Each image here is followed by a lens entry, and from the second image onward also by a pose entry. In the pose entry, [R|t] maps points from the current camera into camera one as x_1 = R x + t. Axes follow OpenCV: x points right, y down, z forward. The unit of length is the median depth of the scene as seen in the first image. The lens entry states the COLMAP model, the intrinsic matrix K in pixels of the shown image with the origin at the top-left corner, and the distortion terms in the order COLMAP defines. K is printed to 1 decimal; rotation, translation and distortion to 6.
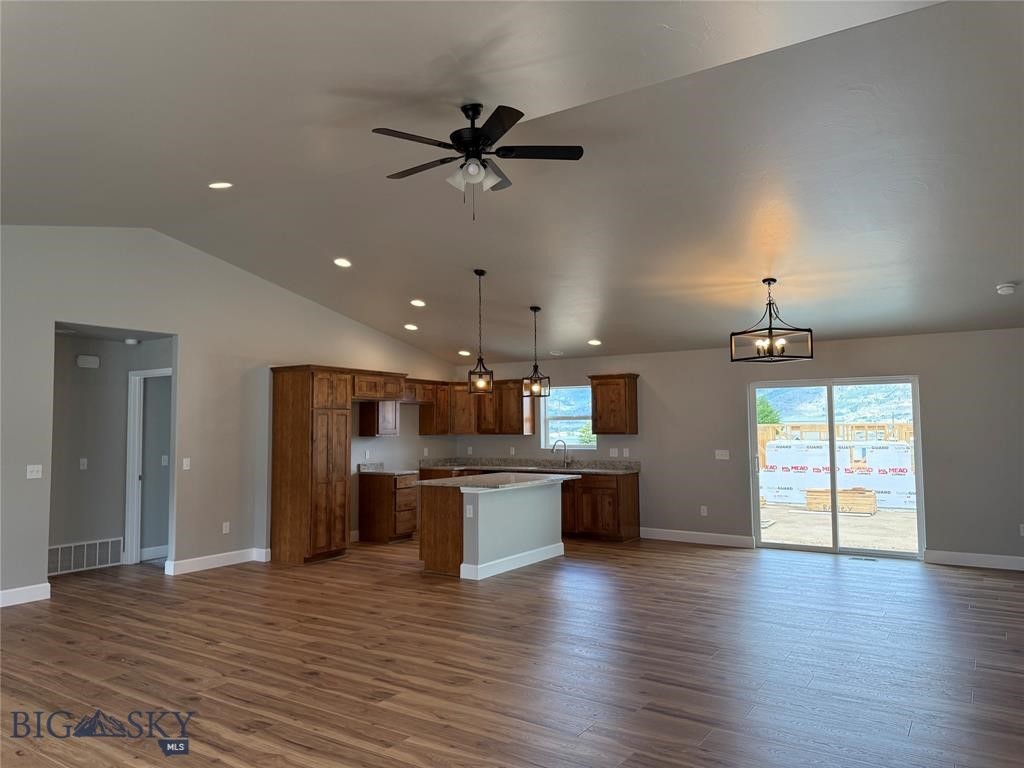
lens RADIAL K [[734.5, 0, 512.0], [0, 734.5, 384.0], [0, 0, 1]] dist [0.003010, -0.005775]
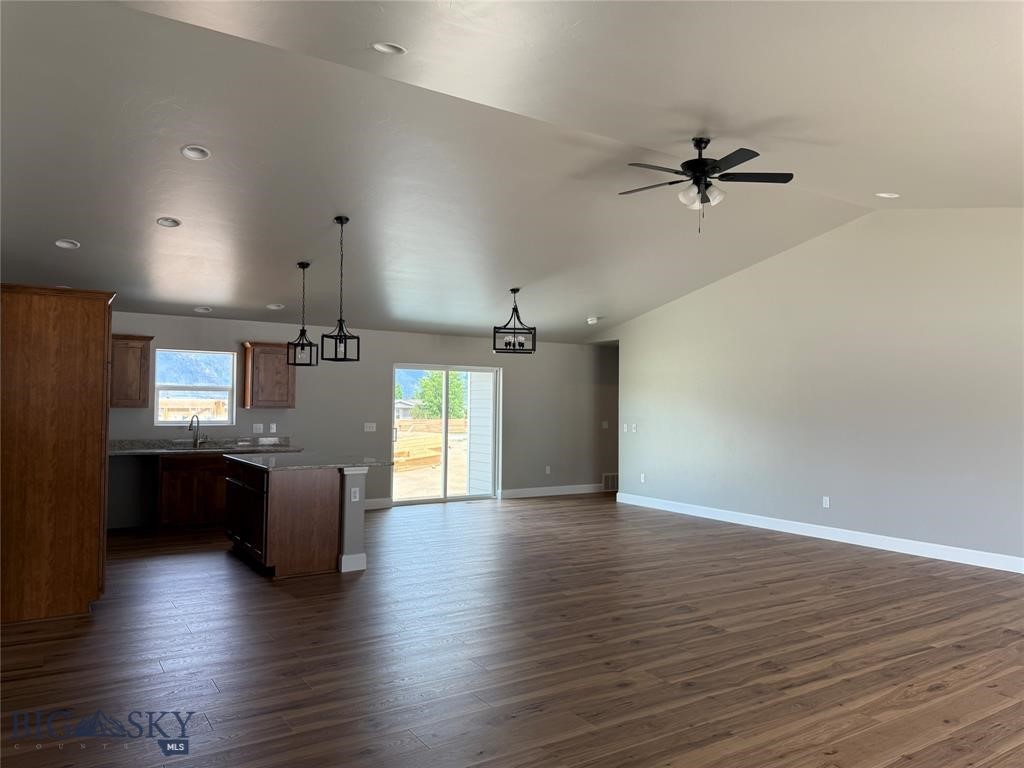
lens RADIAL K [[713.0, 0, 510.8], [0, 713.0, 405.5], [0, 0, 1]] dist [0.003280, -0.001557]
pose [[0.407844, 0.009764, 0.912999, -1.256695], [-0.071053, 0.997250, 0.021075, 0.055143], [-0.910283, -0.073466, 0.407416, 0.778162]]
